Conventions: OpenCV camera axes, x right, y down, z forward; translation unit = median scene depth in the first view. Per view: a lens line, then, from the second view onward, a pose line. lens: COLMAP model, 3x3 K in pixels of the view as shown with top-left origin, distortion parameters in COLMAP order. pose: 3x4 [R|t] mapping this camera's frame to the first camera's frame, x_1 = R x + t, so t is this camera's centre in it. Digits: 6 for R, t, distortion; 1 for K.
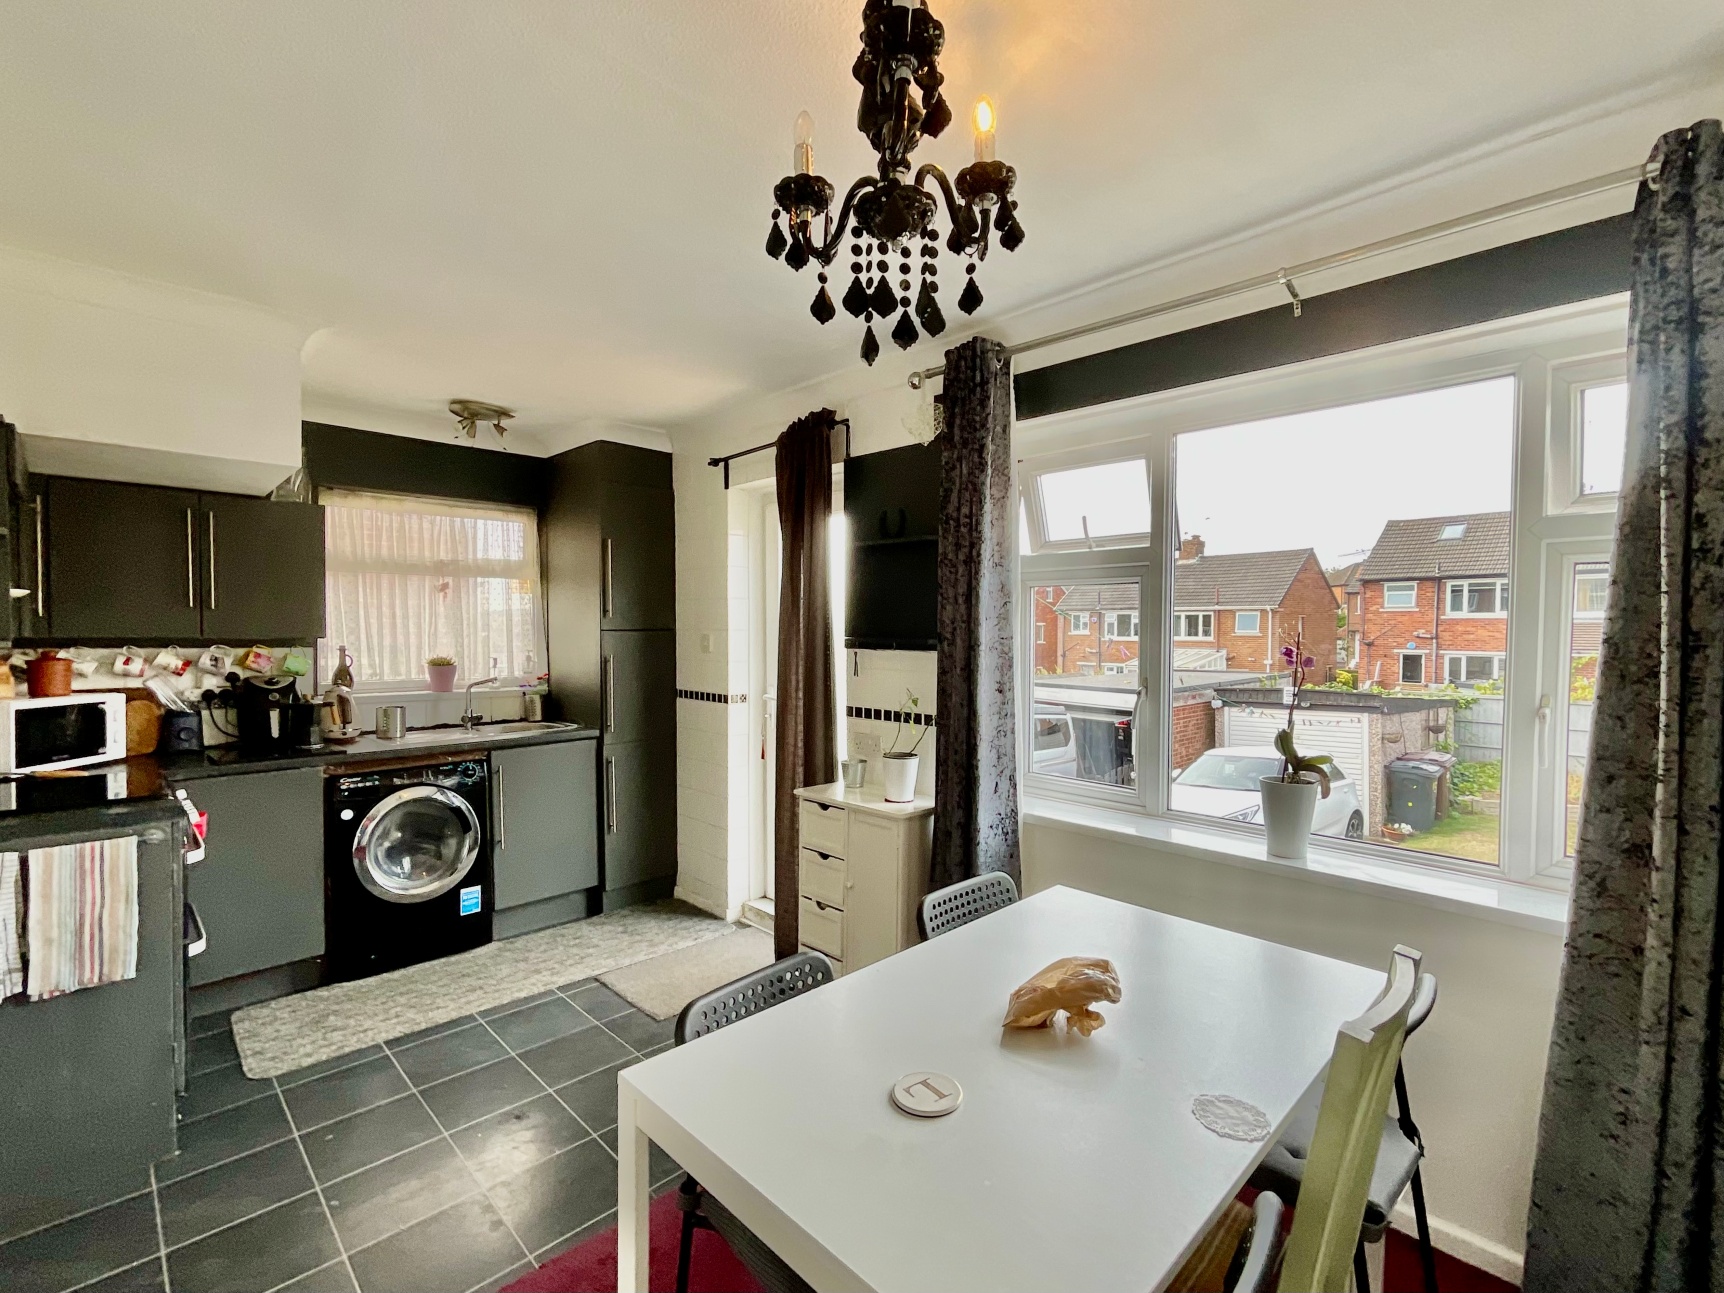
lens RADIAL K [[782.1, 0, 855.3], [0, 782.1, 654.0], [0, 0, 1]] dist [0.002347, 0.000536]
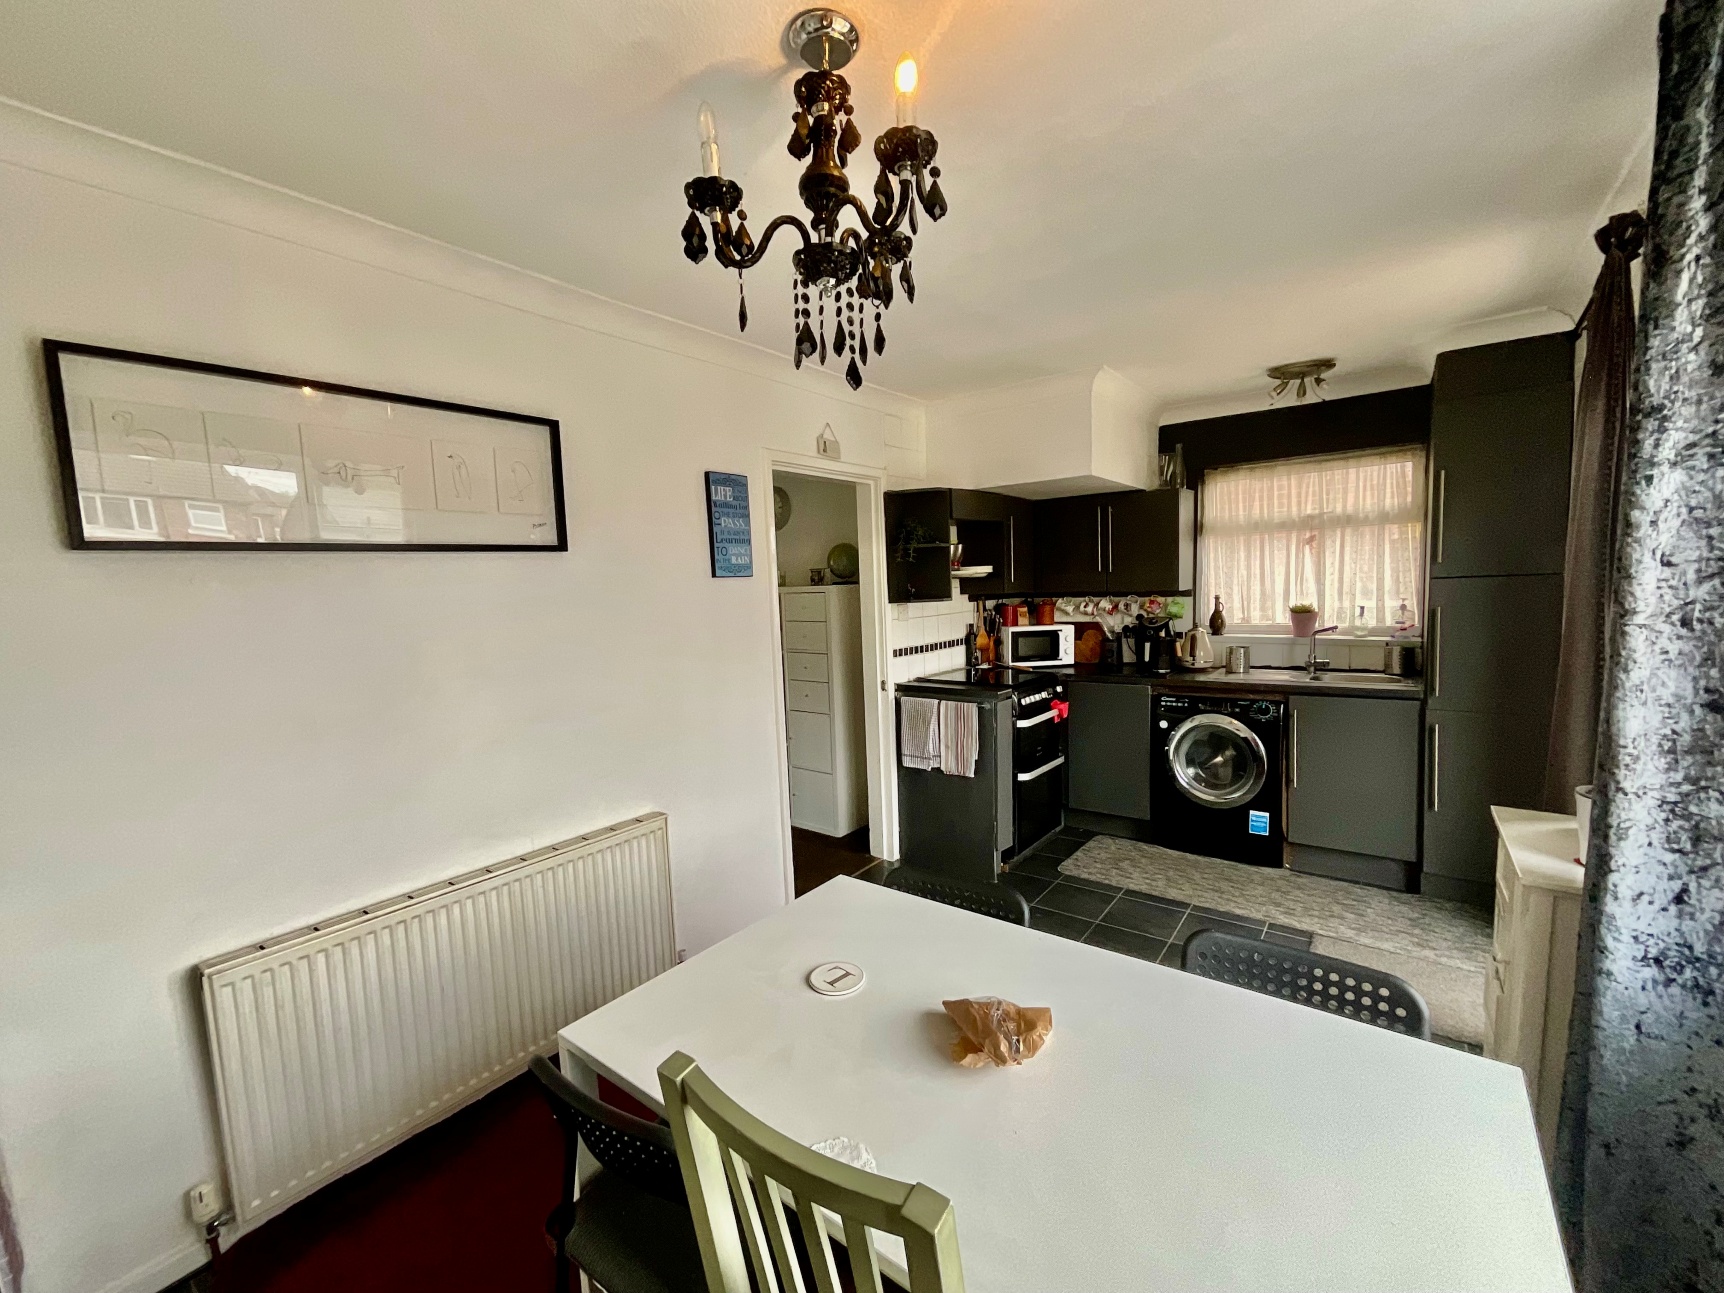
lens RADIAL K [[699.5, 0, 868.7], [0, 699.5, 647.5], [0, 0, 1]] dist [-0.000462, 0.000079]
pose [[0.162356, 0.081649, -0.983348, 0.398986], [0.003040, 0.996525, 0.083245, -0.023951], [0.986728, -0.016504, 0.161543, 0.291795]]
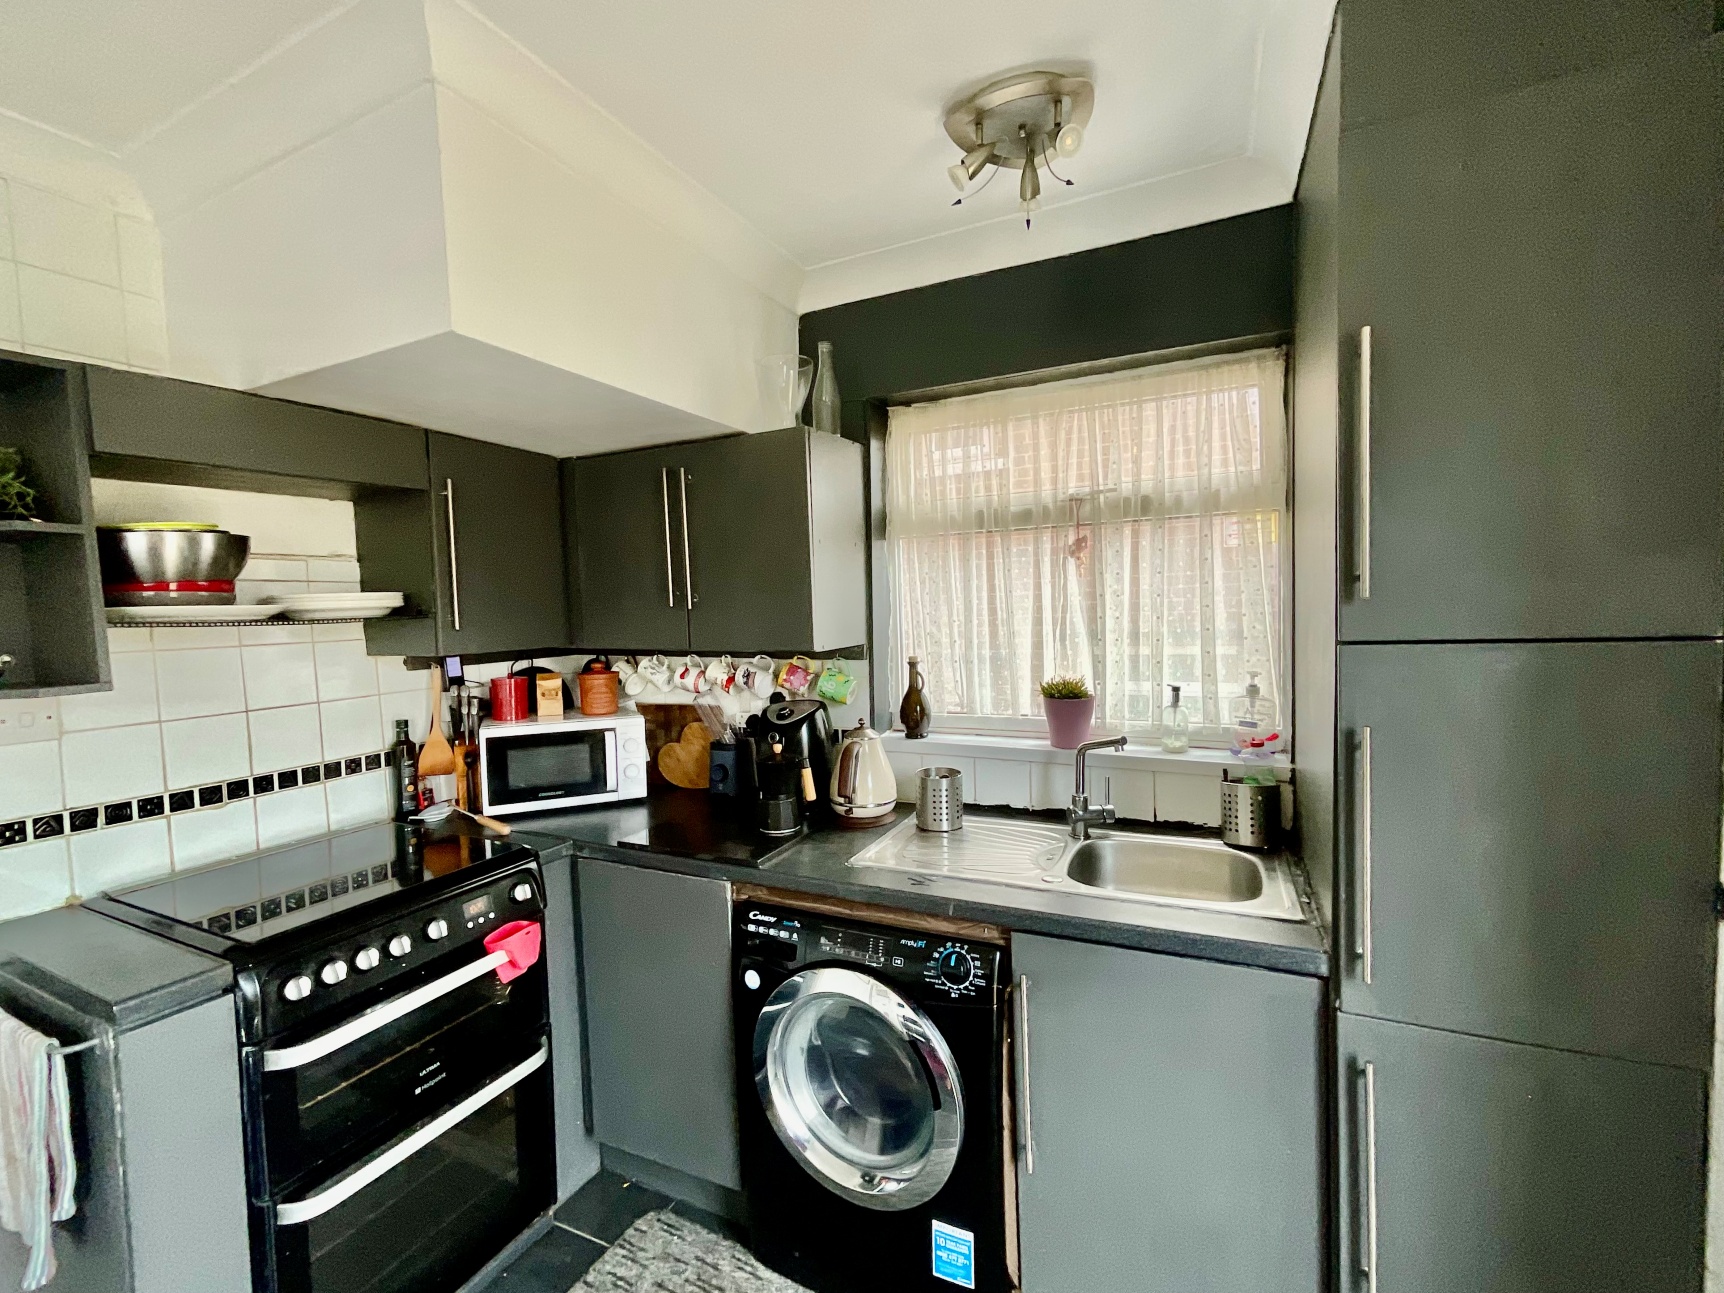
lens RADIAL K [[731.2, 0, 862.0], [0, 731.2, 646.5], [0, 0, 1]] dist [0.001810, 0.000583]
pose [[0.354863, 0.041218, -0.934009, -0.140270], [-0.002617, 0.999068, 0.043095, -0.047645], [0.934915, -0.012849, 0.354640, 0.828753]]
